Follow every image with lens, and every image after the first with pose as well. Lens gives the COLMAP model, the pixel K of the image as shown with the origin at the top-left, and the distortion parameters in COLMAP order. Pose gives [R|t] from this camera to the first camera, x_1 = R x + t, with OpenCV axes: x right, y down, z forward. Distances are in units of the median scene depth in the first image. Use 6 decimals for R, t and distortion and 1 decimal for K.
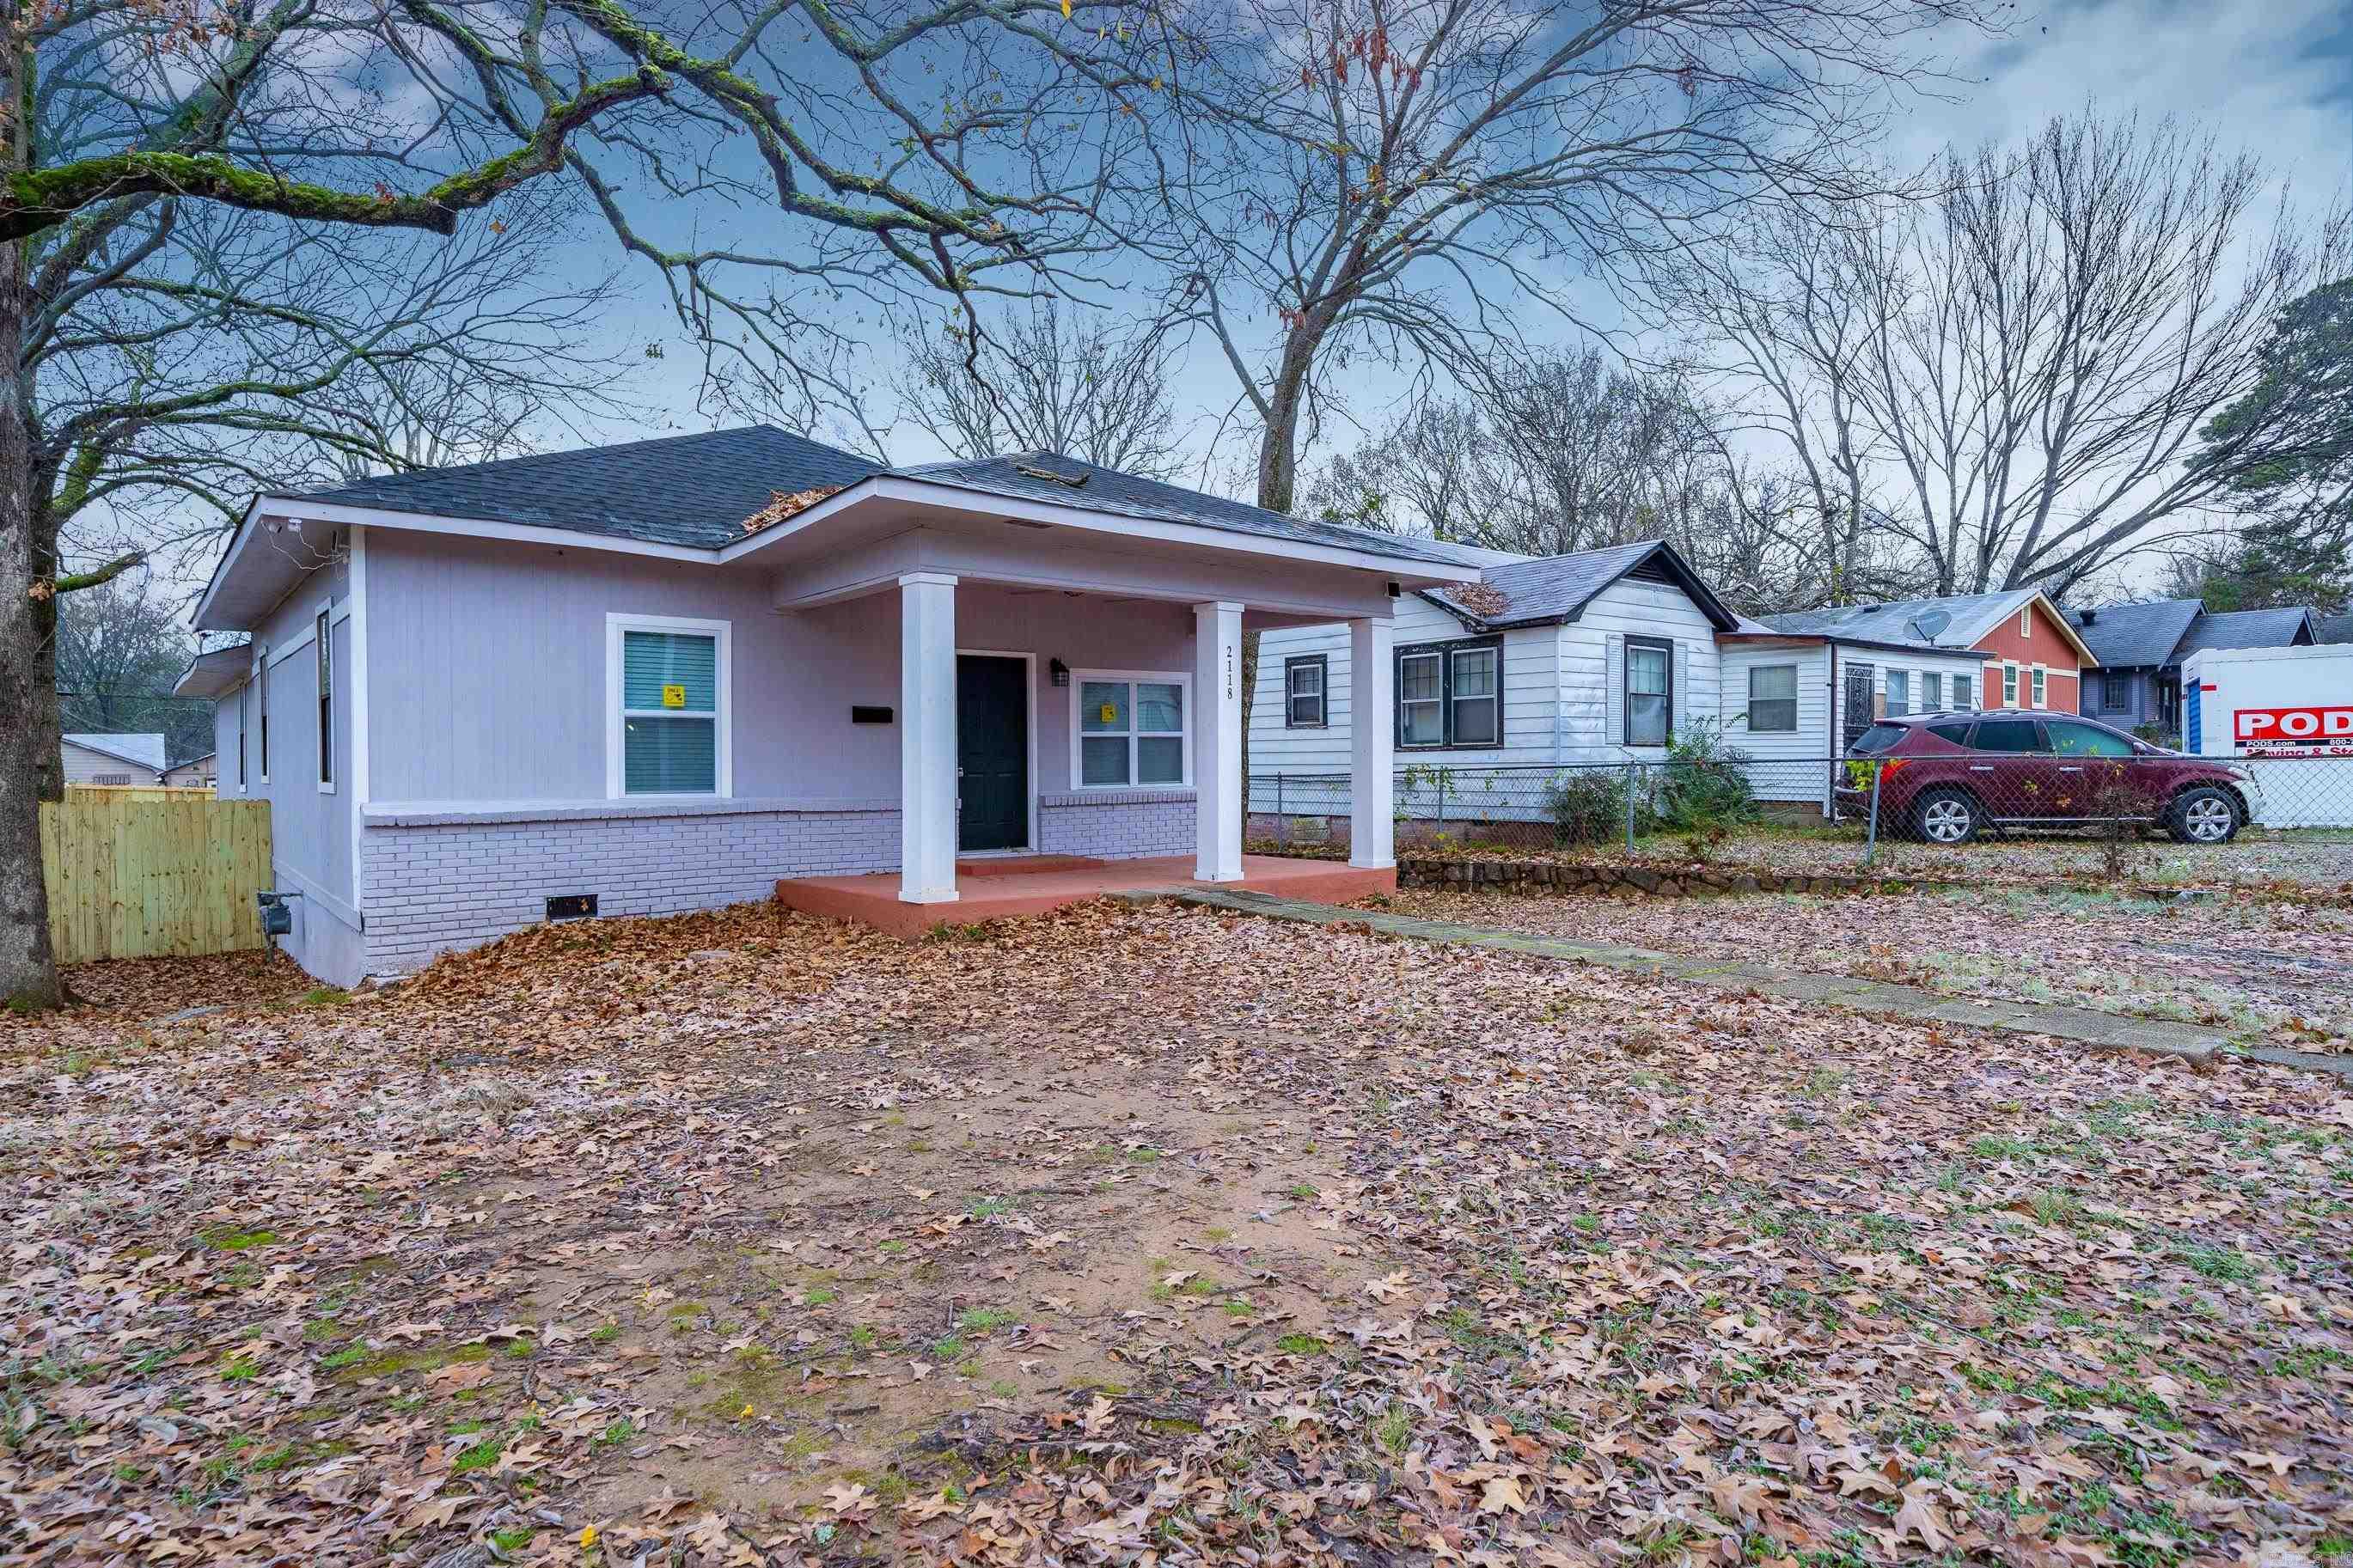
lens RADIAL K [[1313.6, 0, 1176.5], [0, 1313.6, 784.0], [0, 0, 1]] dist [-0.001238, -0.000165]
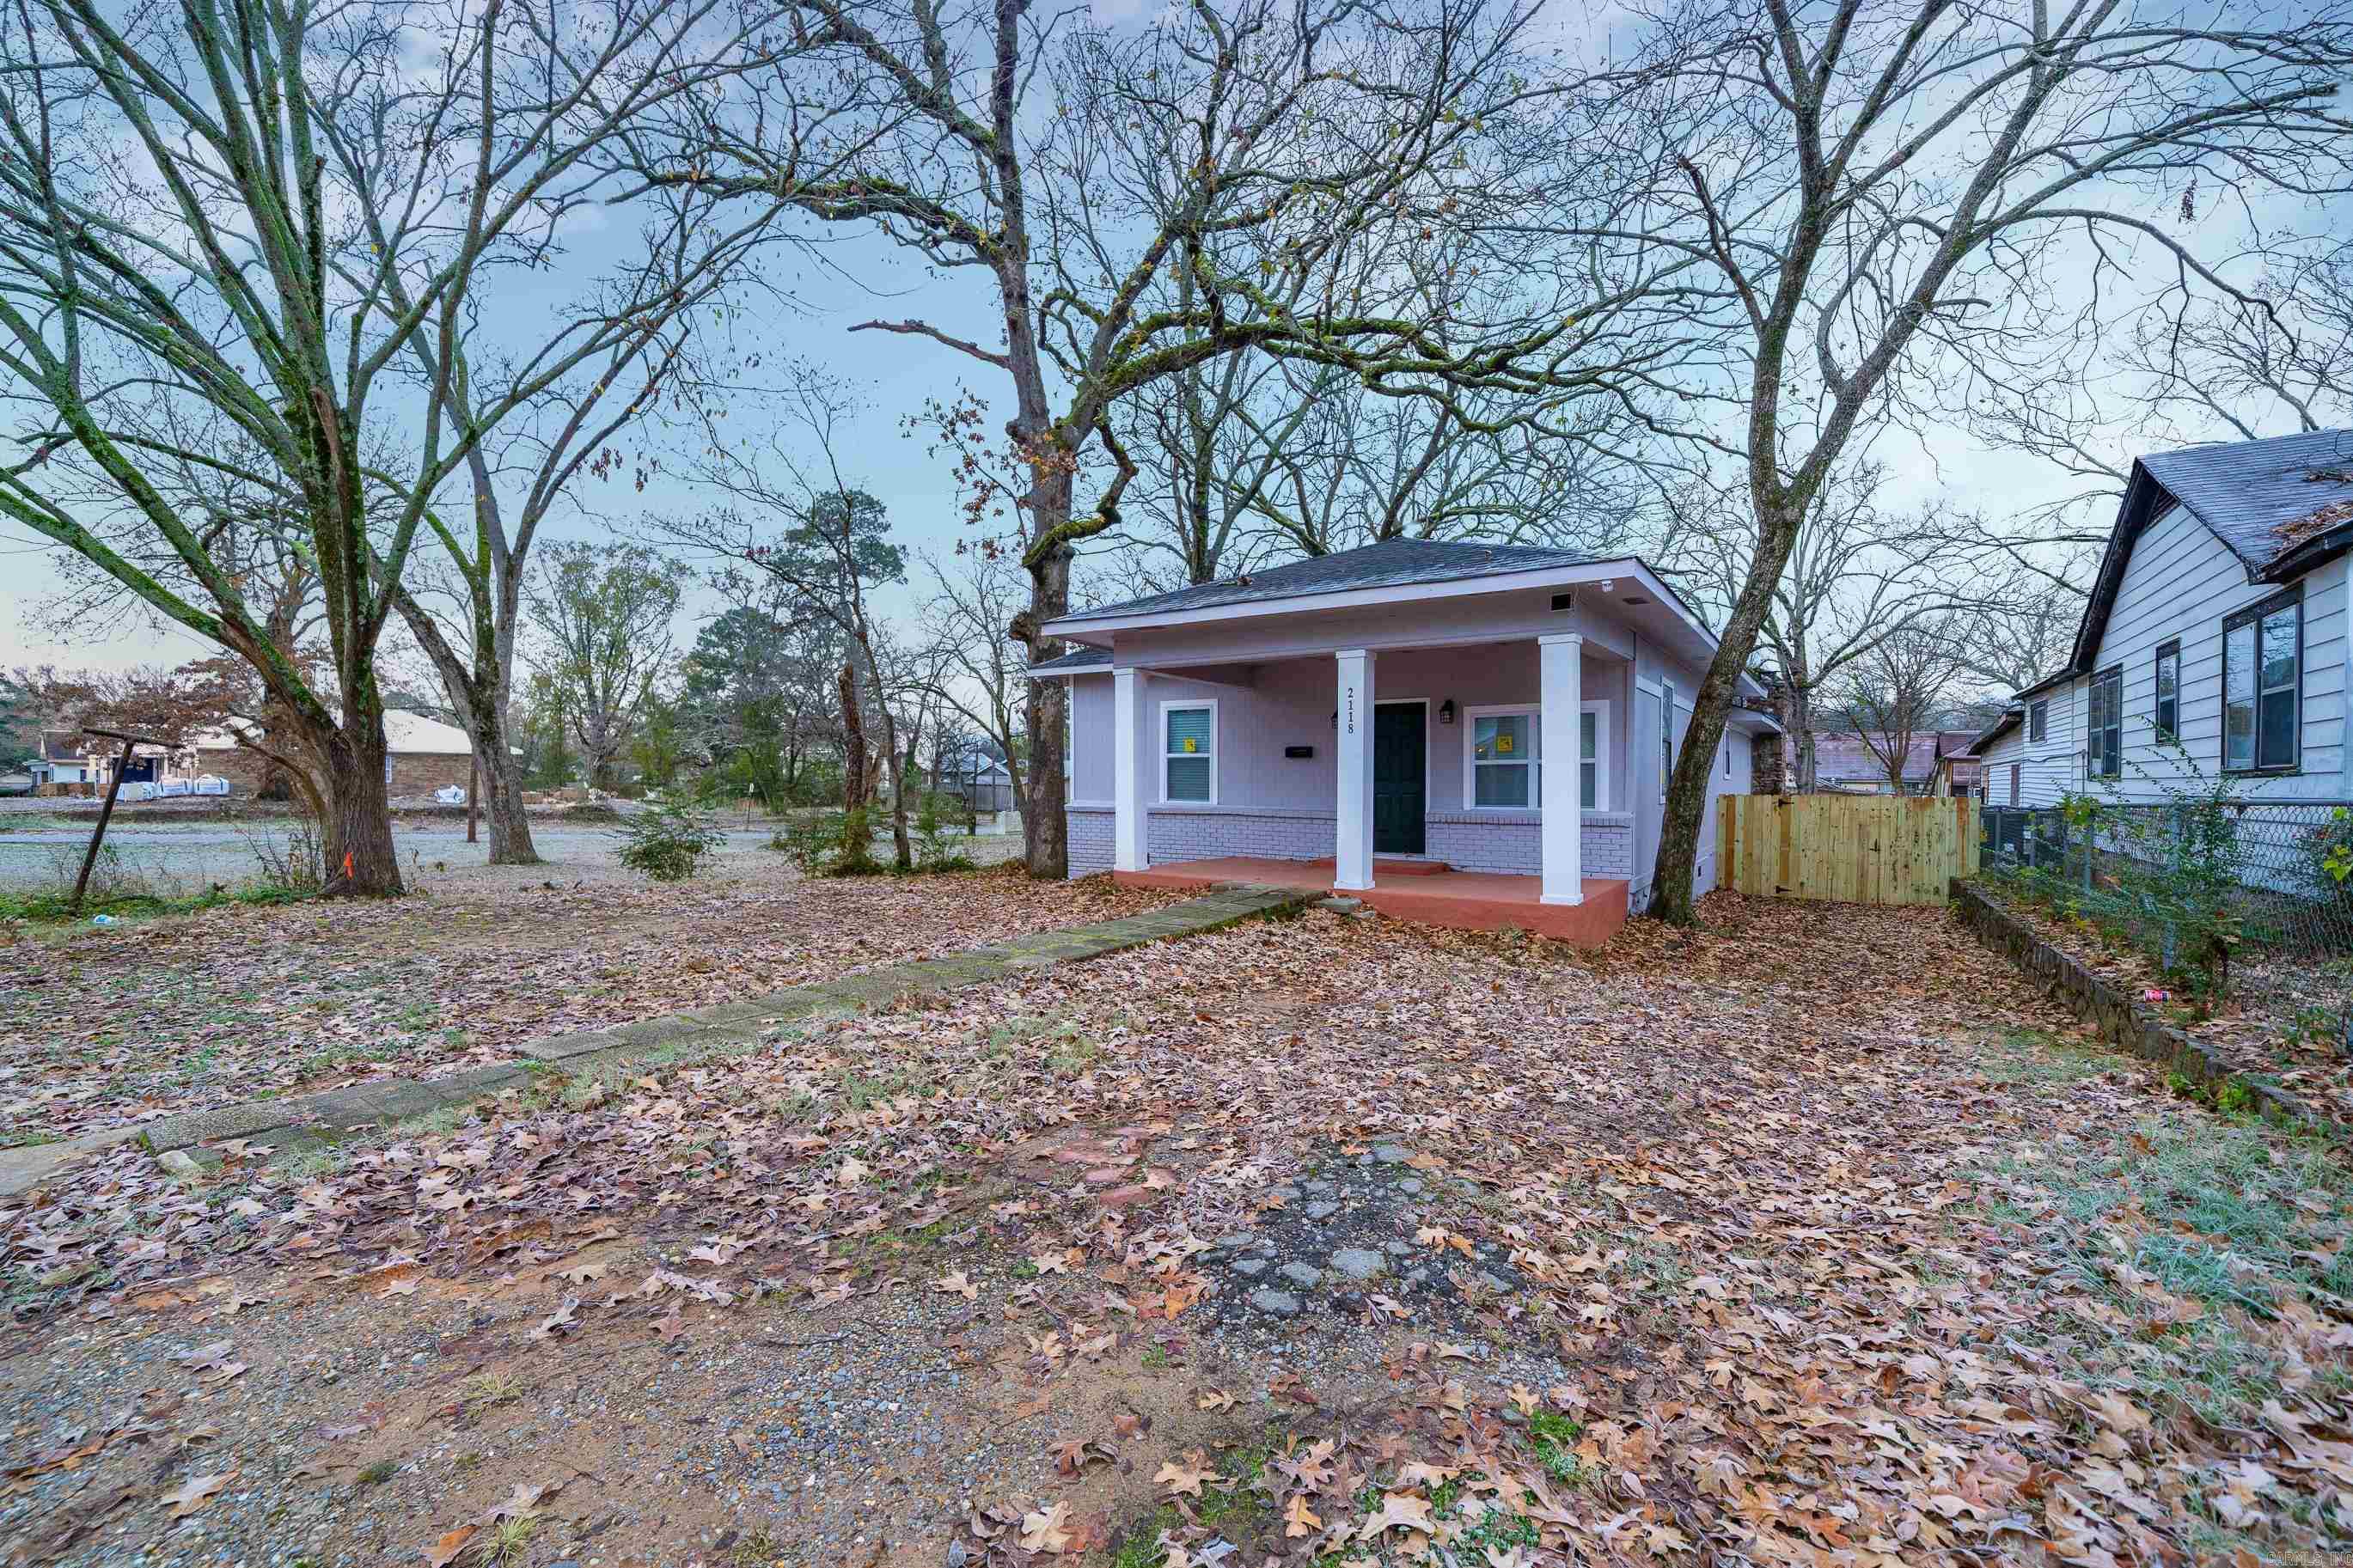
lens RADIAL K [[981.2, 0, 1176.5], [0, 981.2, 784.0], [0, 0, 1]] dist [-0.000193, -0.000088]
pose [[0.260022, 0.009133, -0.965559, 0.682142], [-0.024517, 0.999695, 0.002853, -0.014492], [0.965291, 0.022931, 0.260167, 0.502969]]
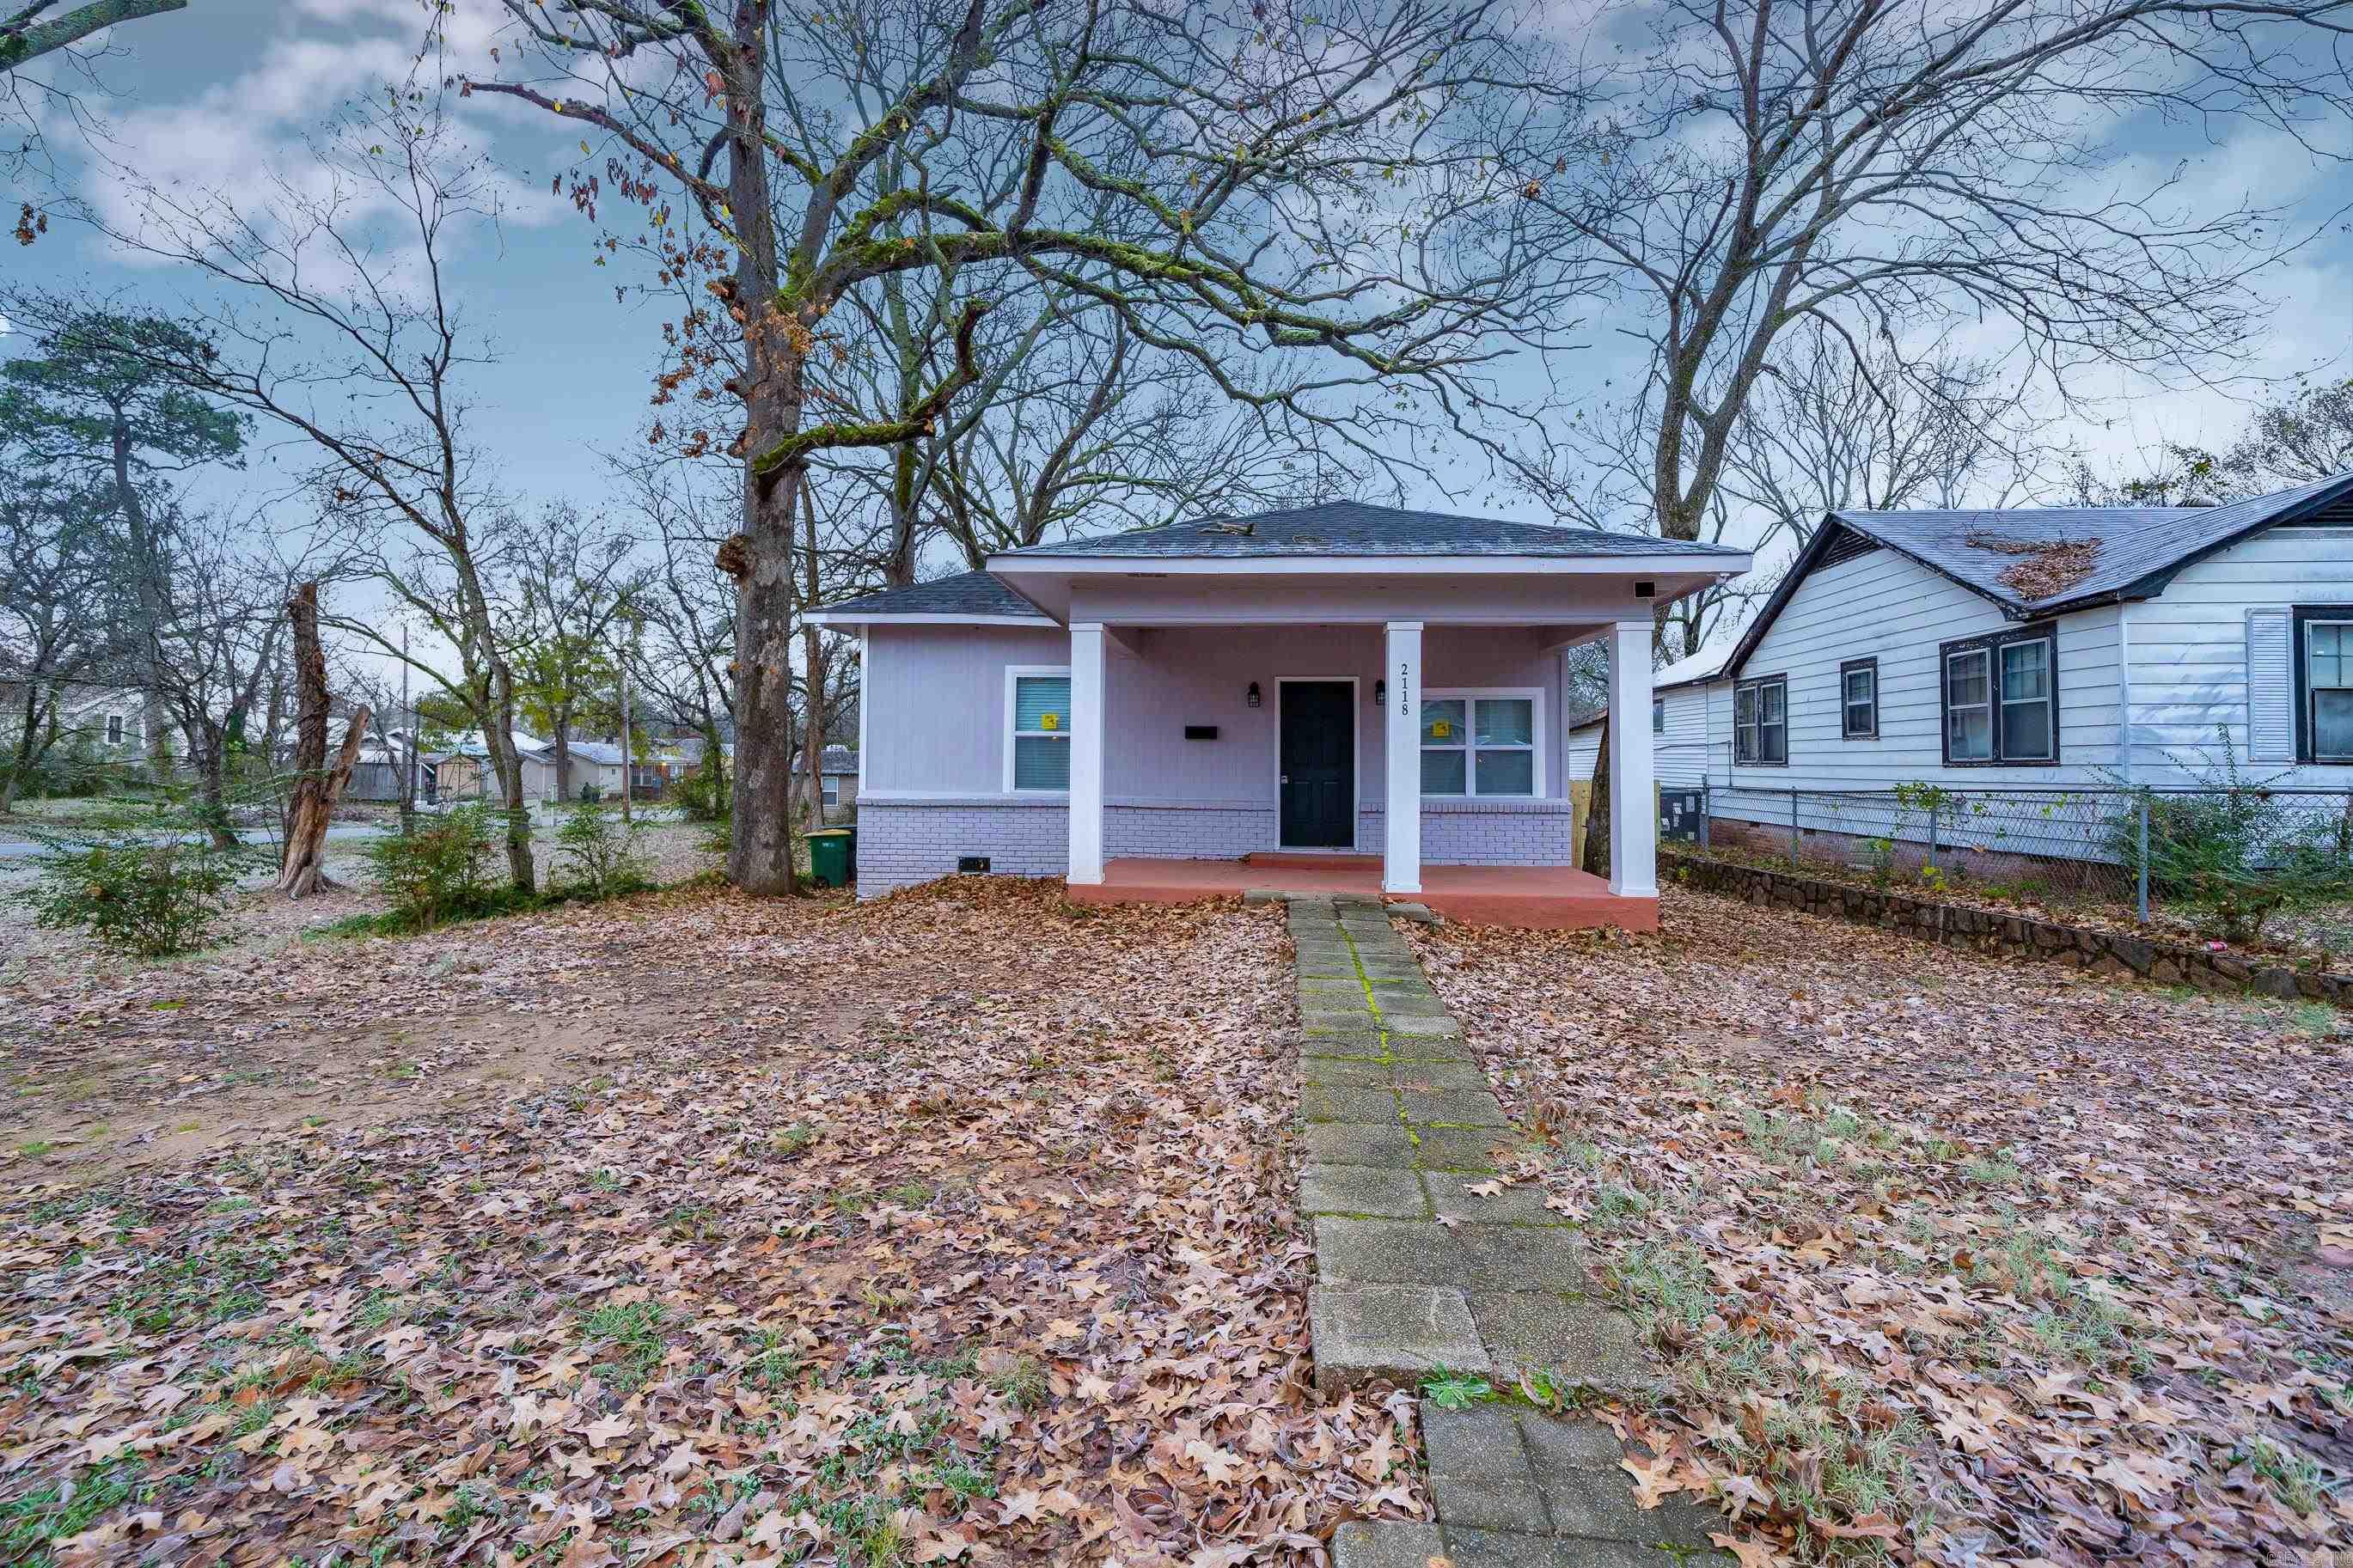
lens RADIAL K [[1046.1, 0, 1166.7], [0, 1046.1, 709.7], [0, 0, 1]] dist [-0.000407, 0.000089]
pose [[0.708800, -0.023094, -0.705031, 0.391509], [-0.025152, 0.998001, -0.057977, -0.013333], [0.704961, 0.058827, 0.706803, 0.228249]]
